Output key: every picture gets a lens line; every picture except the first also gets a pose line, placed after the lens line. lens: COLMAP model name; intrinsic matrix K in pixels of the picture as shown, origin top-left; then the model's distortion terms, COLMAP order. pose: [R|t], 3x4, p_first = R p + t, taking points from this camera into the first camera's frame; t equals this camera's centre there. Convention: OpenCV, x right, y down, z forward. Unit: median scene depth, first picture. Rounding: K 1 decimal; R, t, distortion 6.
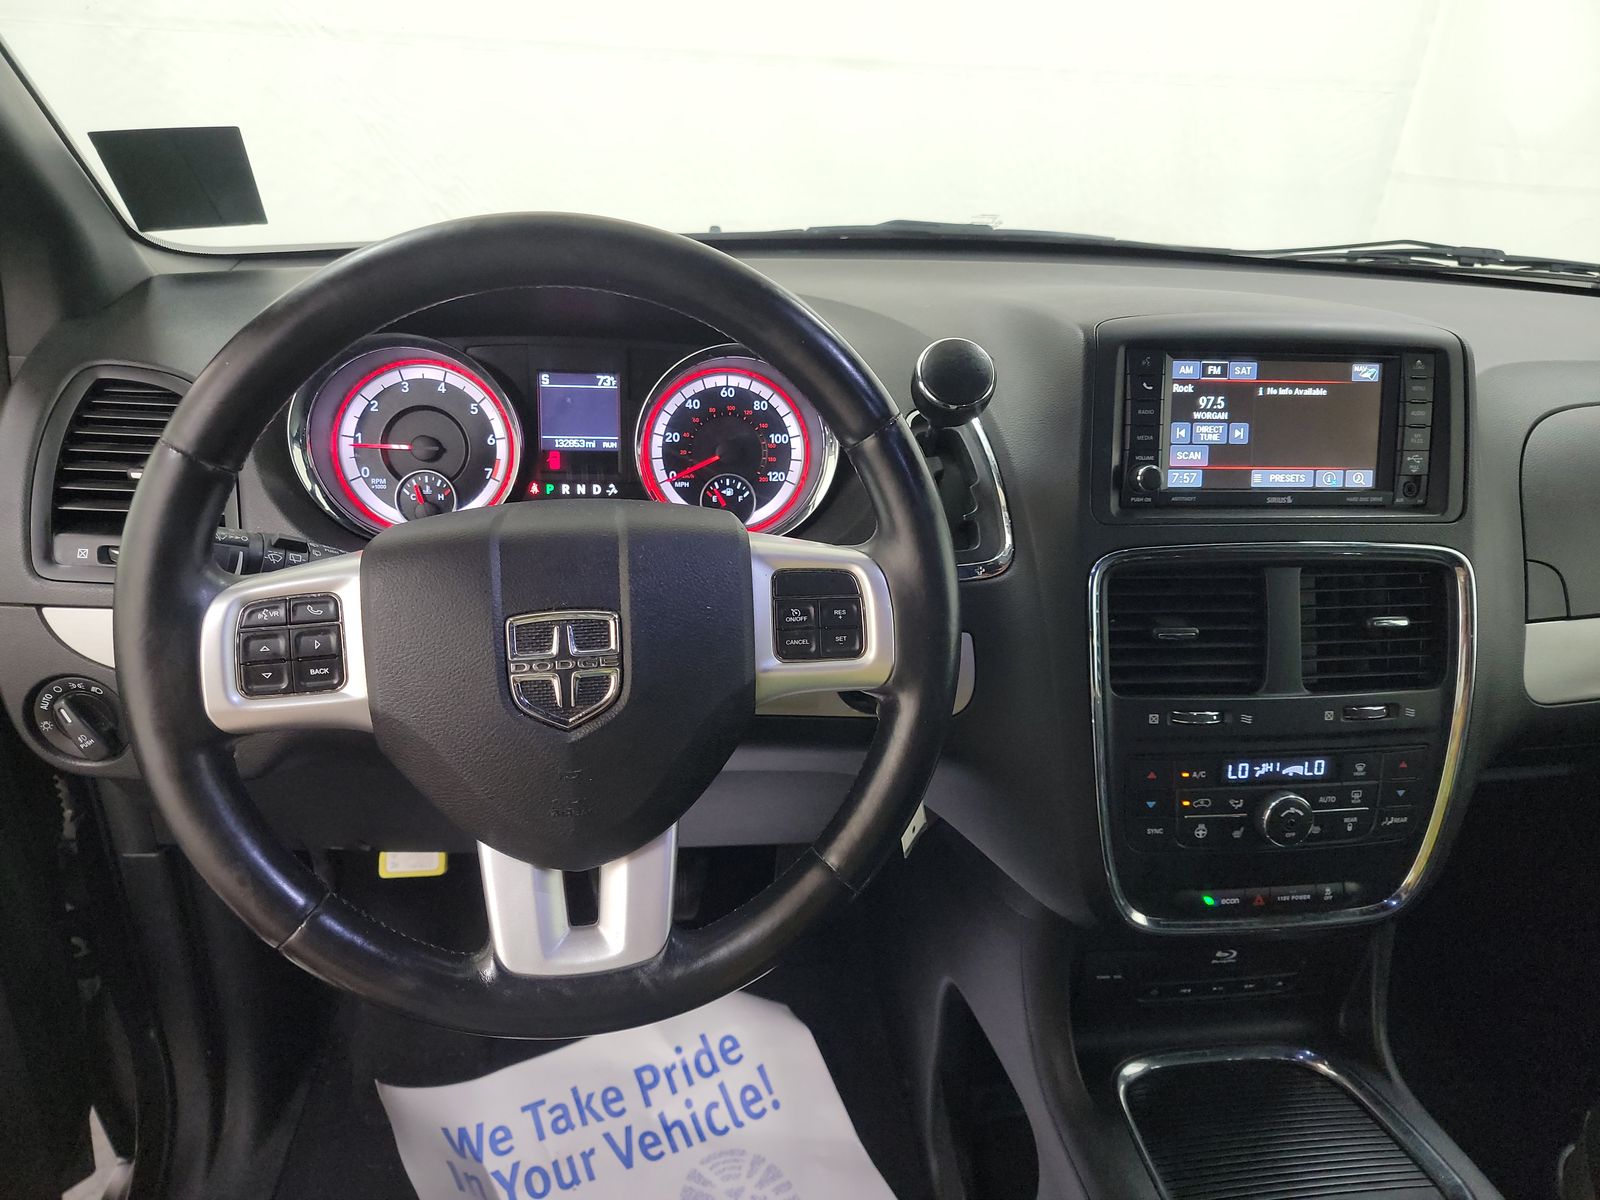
lens RADIAL K [[1119.8, 0, 794.5], [0, 1119.8, 608.5], [0, 0, 1]] dist [0.058515, -0.039122]
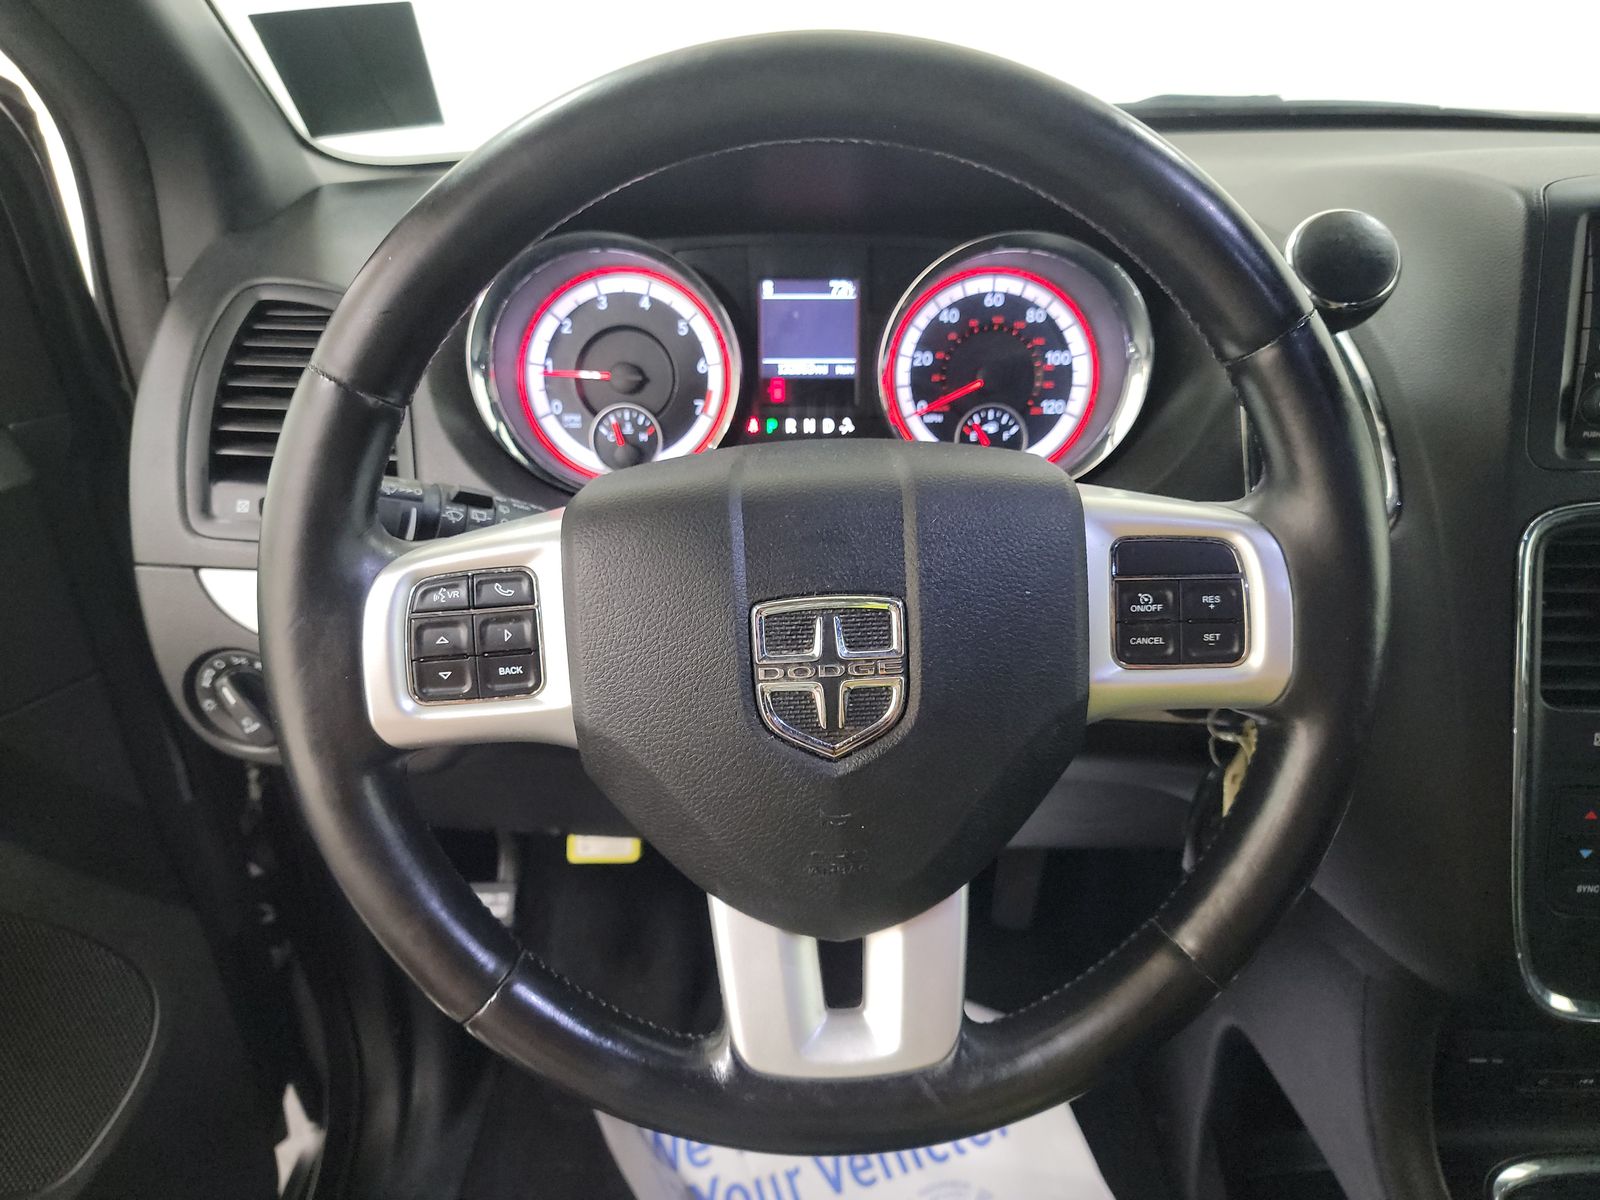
lens RADIAL K [[1119.8, 0, 794.5], [0, 1119.8, 608.5], [0, 0, 1]] dist [0.058515, -0.039122]
pose [[0.990012, 0.015933, -0.140081, -0.093831], [-0.008016, 0.998348, 0.056902, -0.022779], [0.140756, -0.055211, 0.988504, 0.210104]]
